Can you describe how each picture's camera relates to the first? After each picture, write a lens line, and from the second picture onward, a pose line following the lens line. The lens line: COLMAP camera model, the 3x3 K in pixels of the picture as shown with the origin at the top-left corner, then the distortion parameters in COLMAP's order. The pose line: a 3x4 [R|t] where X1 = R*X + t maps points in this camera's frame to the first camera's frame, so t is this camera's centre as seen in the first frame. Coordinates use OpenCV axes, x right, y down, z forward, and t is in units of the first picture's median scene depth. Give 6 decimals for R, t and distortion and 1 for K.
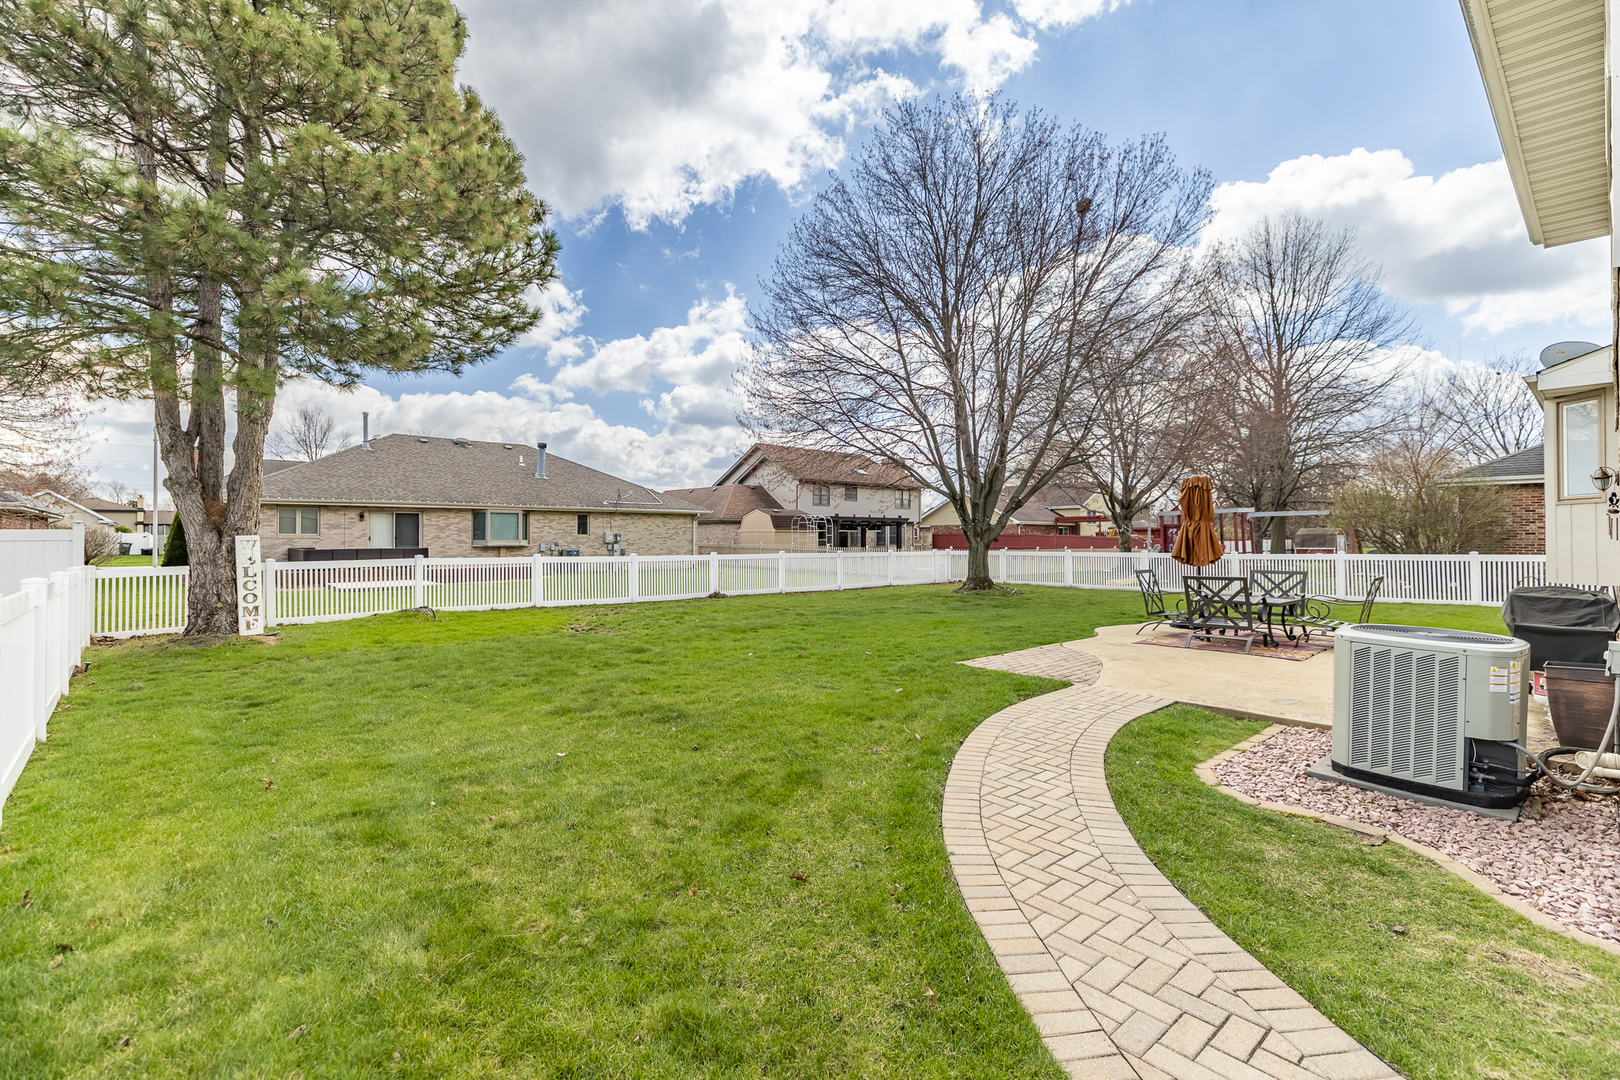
lens RADIAL K [[727.5, 0, 799.4], [0, 727.5, 538.6], [0, 0, 1]] dist [0.006509, -0.000240]
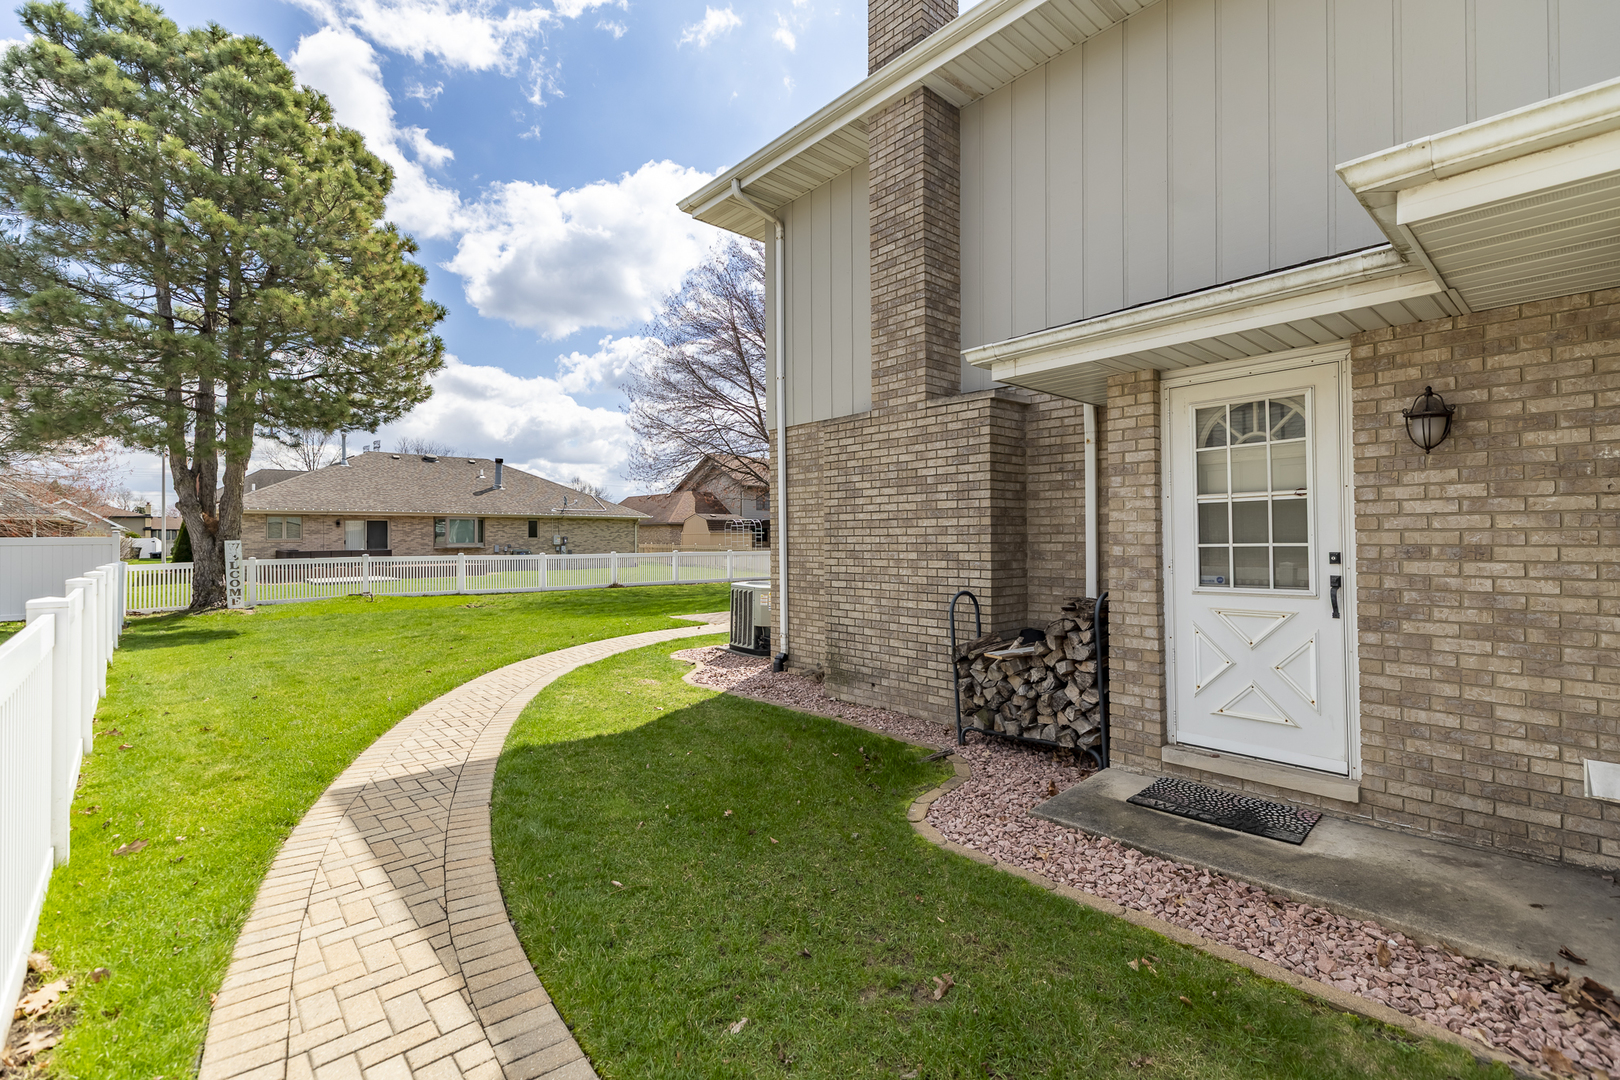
lens RADIAL K [[727.5, 0, 819.7], [0, 727.5, 531.2], [0, 0, 1]] dist [0.006509, -0.000240]
pose [[0.999915, -0.005077, 0.012027, 0.331076], [0.005220, 0.999916, -0.011834, 0.000781], [-0.011966, 0.011895, 0.999858, -0.393902]]
